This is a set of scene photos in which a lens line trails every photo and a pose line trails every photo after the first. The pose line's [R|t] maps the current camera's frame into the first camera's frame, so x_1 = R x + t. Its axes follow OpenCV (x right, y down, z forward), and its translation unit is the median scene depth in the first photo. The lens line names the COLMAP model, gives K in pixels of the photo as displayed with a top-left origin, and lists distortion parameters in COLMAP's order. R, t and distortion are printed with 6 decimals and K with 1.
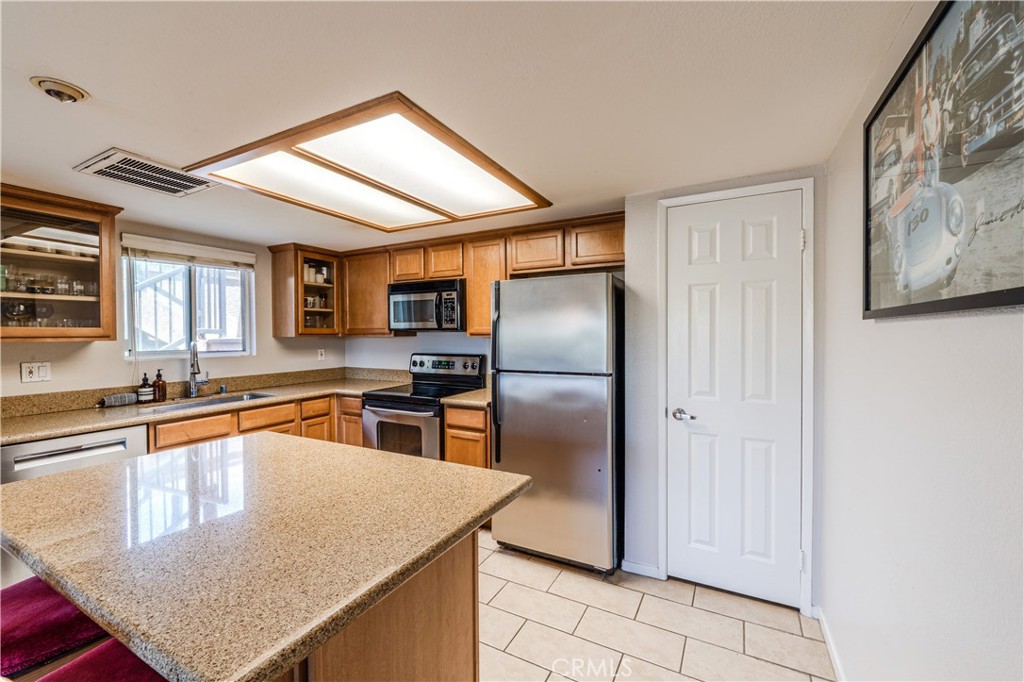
lens RADIAL K [[416.0, 0, 514.5], [0, 416.0, 338.7], [0, 0, 1]] dist [0.001482, -0.002157]
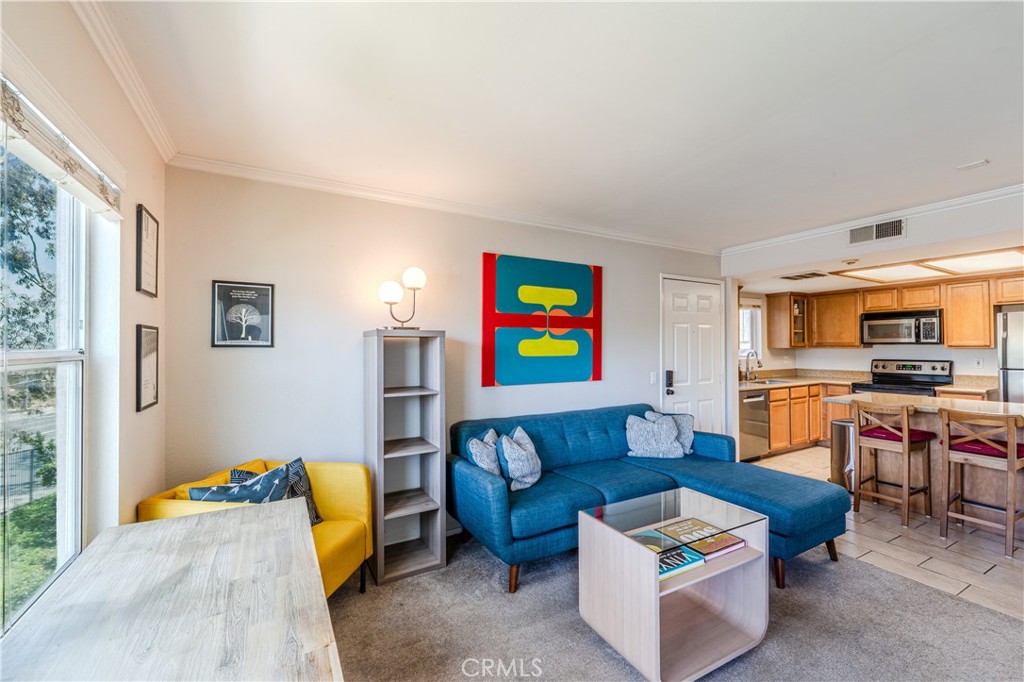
lens RADIAL K [[416.0, 0, 510.5], [0, 416.0, 345.2], [0, 0, 1]] dist [0.001482, -0.002157]
pose [[0.837868, -0.003188, -0.545864, -0.640039], [-0.004630, 0.999905, -0.012946, 0.012627], [0.545854, 0.013374, 0.837774, -1.141295]]
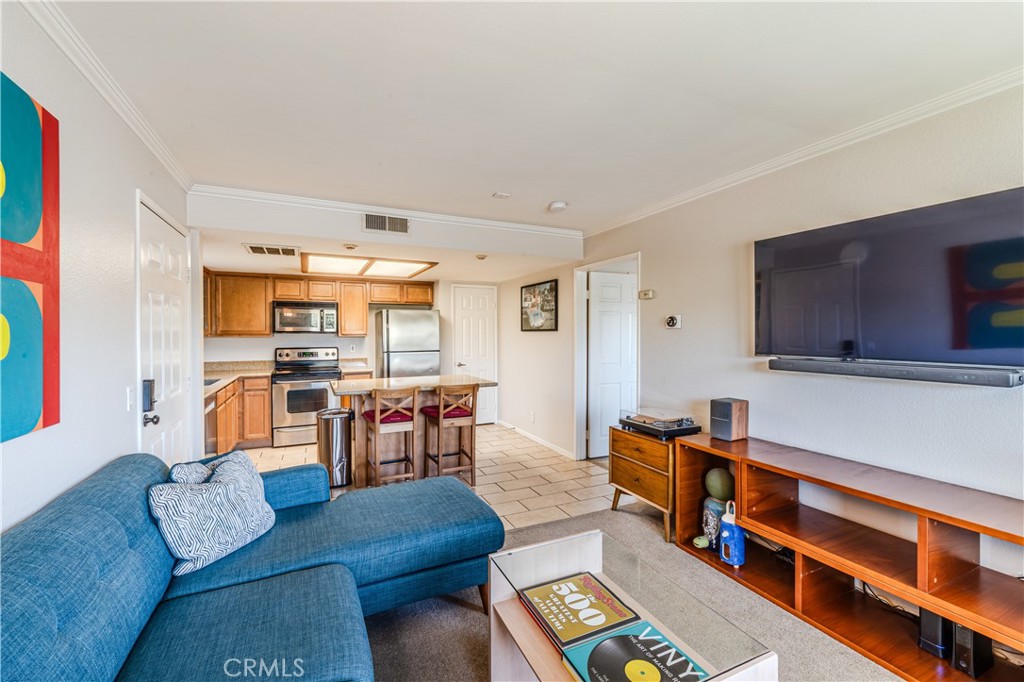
lens RADIAL K [[416.0, 0, 517.3], [0, 416.0, 339.6], [0, 0, 1]] dist [0.001482, -0.002157]
pose [[0.586546, -0.007630, 0.809880, -1.149397], [0.009063, 0.999955, 0.002857, 0.011050], [-0.809865, 0.005664, 0.586589, -0.646135]]
